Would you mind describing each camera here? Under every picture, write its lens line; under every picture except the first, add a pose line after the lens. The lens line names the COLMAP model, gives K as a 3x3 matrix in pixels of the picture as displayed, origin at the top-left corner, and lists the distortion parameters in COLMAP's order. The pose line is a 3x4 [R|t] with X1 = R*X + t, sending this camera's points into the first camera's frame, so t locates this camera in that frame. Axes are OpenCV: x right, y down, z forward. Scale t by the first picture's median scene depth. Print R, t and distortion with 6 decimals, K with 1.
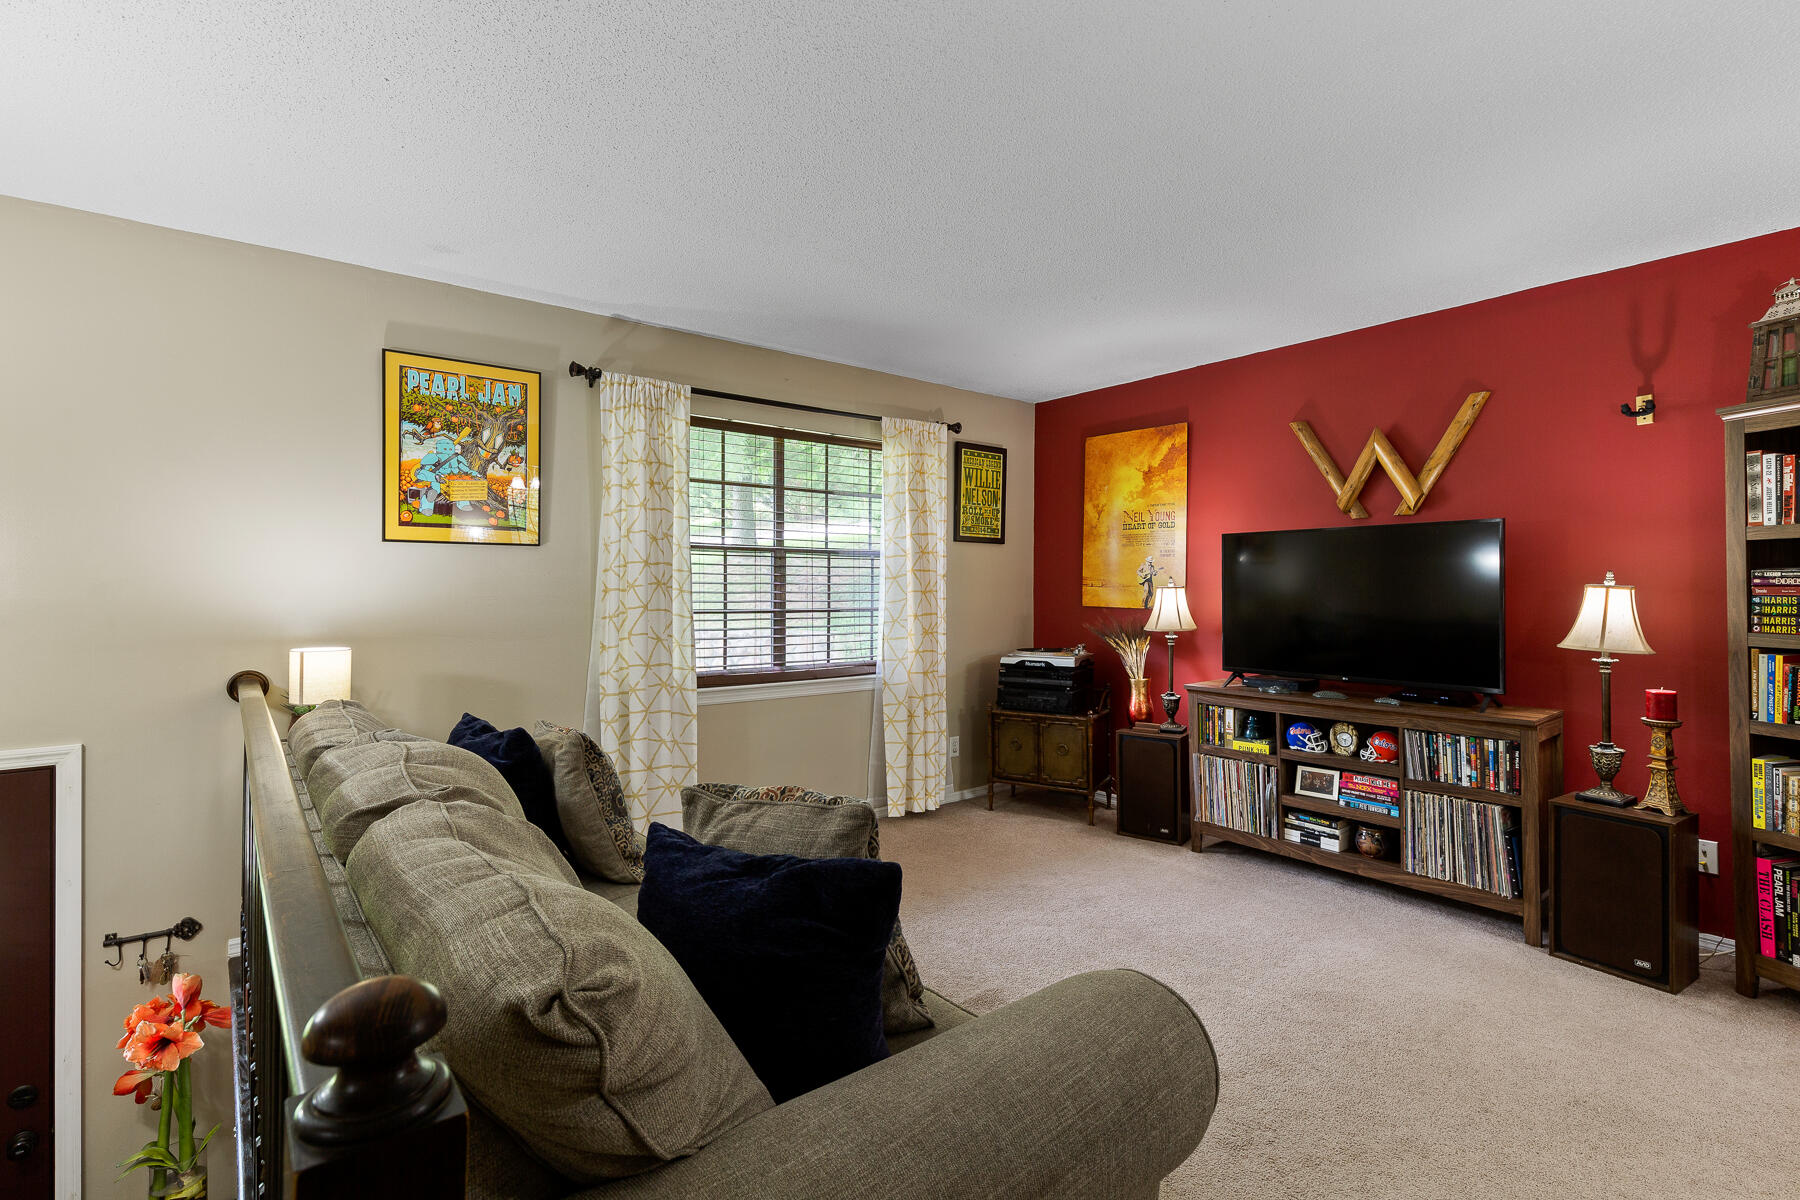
lens RADIAL K [[817.7, 0, 904.9], [0, 817.7, 583.1], [0, 0, 1]] dist [0.002181, 0.000472]
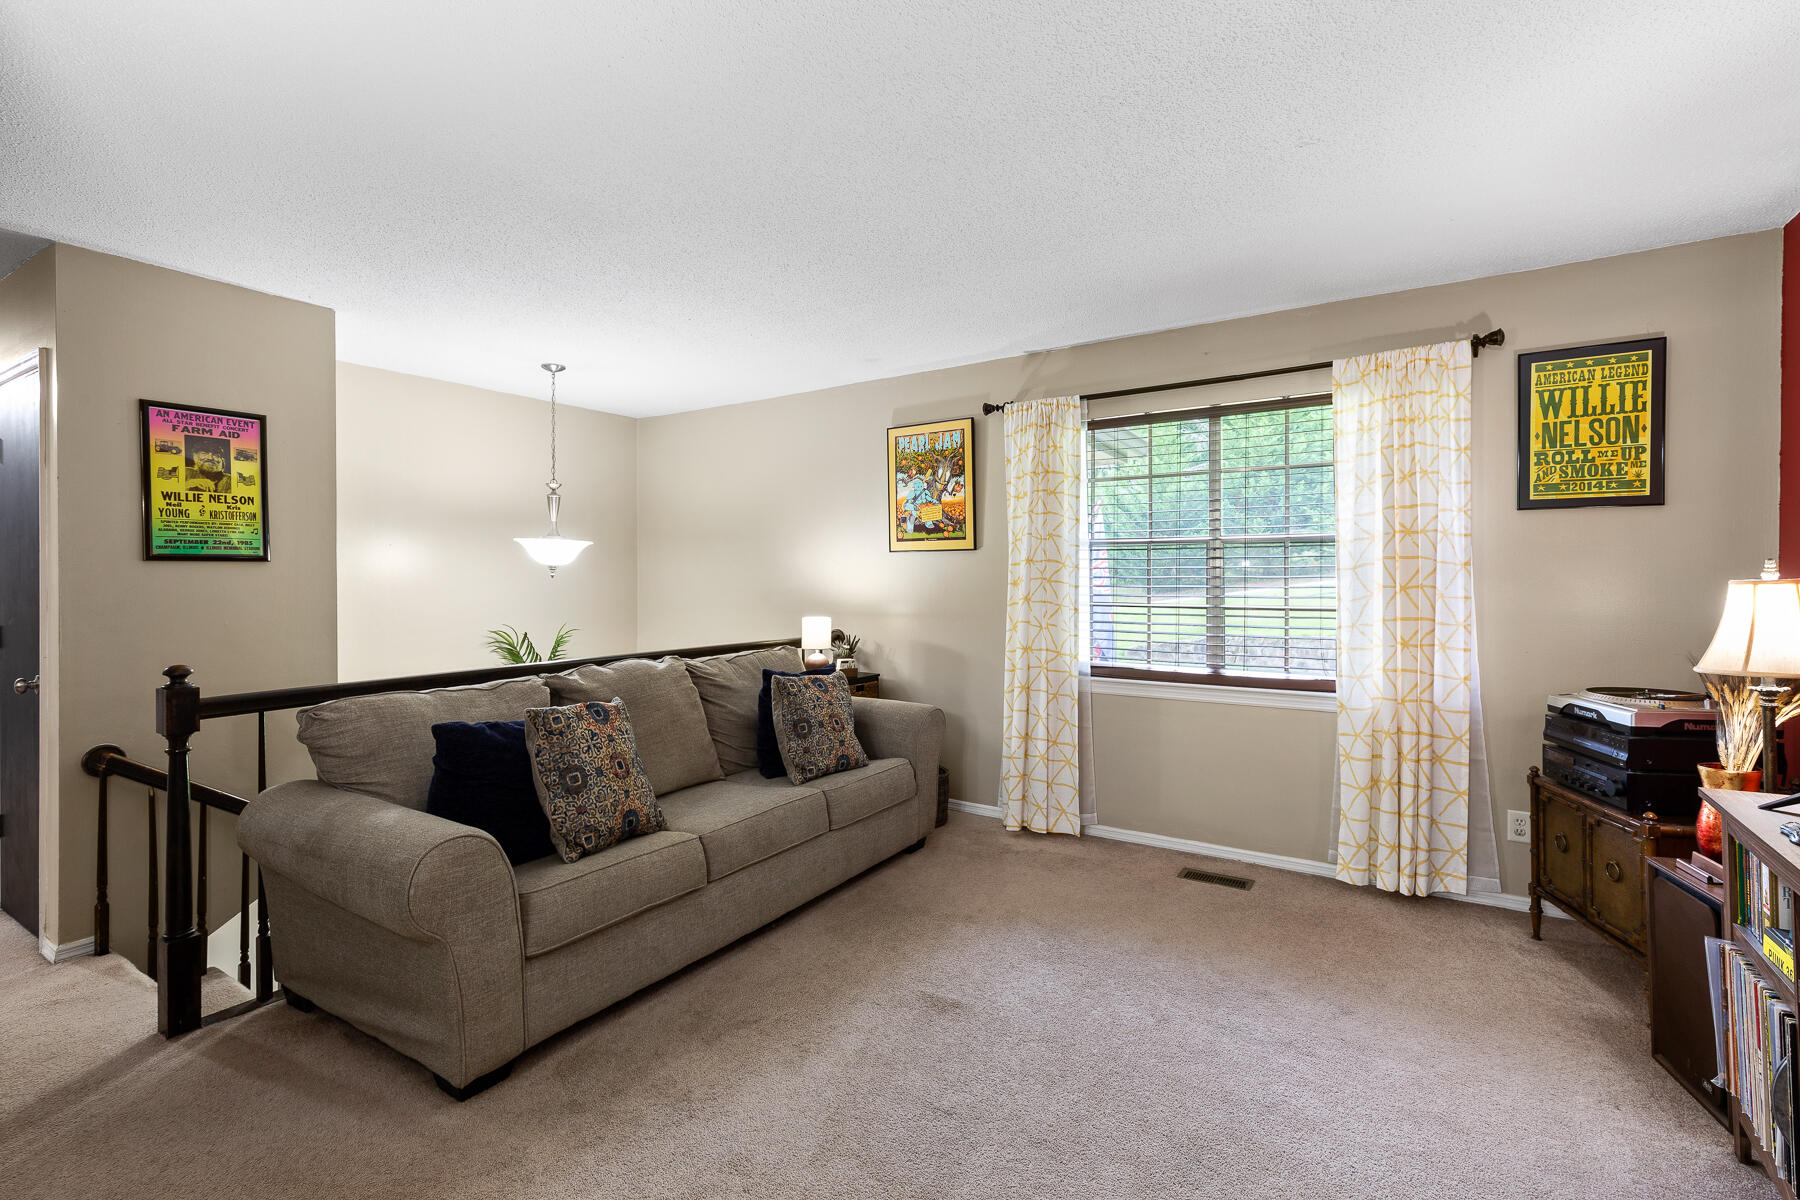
lens RADIAL K [[817.7, 0, 904.9], [0, 817.7, 583.1], [0, 0, 1]] dist [0.002181, 0.000472]
pose [[0.315243, -0.000364, -0.949011, 0.763231], [0.006081, 0.999980, 0.001636, 0.004236], [0.948992, -0.006287, 0.315239, 0.488481]]
